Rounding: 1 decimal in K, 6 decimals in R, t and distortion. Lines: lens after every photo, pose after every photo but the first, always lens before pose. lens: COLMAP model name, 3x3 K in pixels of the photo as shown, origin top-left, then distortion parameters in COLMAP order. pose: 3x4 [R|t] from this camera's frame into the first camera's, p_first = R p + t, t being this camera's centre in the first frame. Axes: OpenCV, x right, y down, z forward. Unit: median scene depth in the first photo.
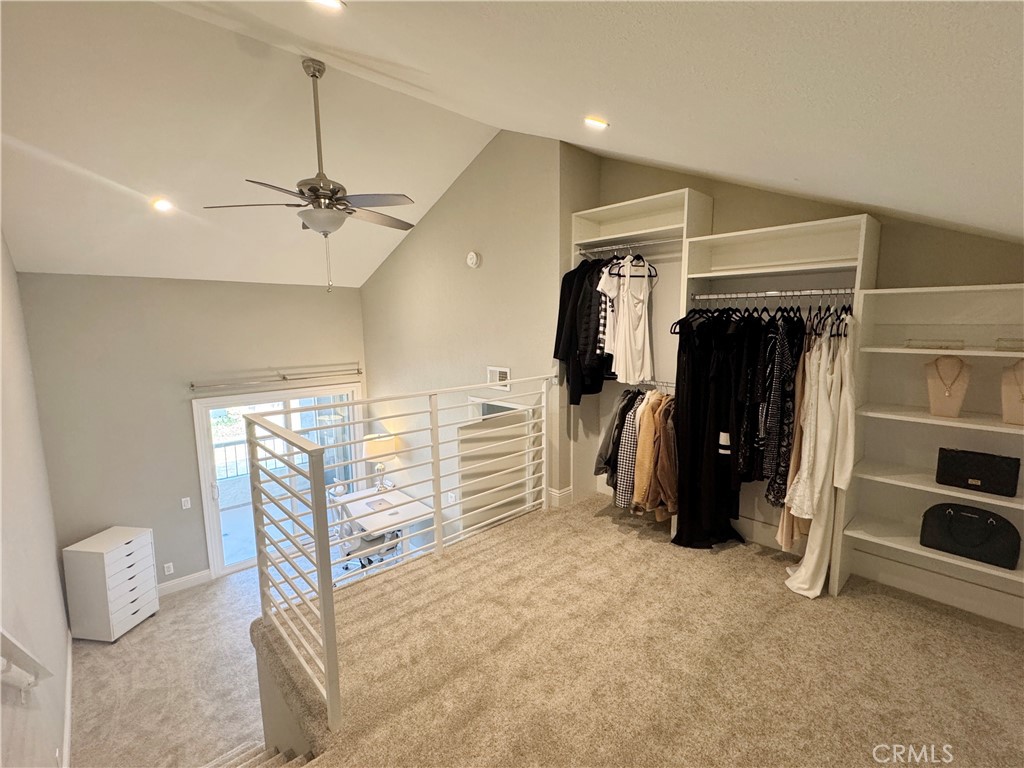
lens RADIAL K [[466.5, 0, 511.5], [0, 466.5, 382.7], [0, 0, 1]] dist [-0.000899, 0.000708]
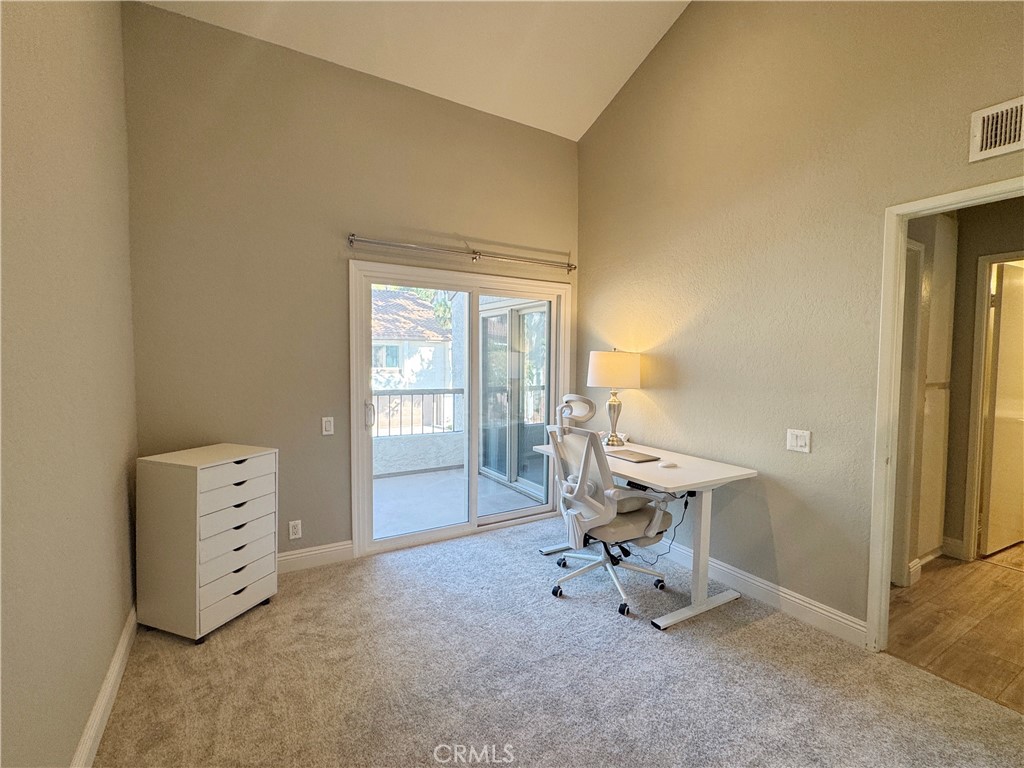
lens RADIAL K [[466.5, 0, 511.7], [0, 466.5, 380.6], [0, 0, 1]] dist [-0.000899, 0.000708]
pose [[0.979790, 0.027884, -0.198077, -0.372590], [-0.044524, 0.995796, -0.080055, 0.263766], [0.195012, 0.087256, 0.976912, 0.481536]]
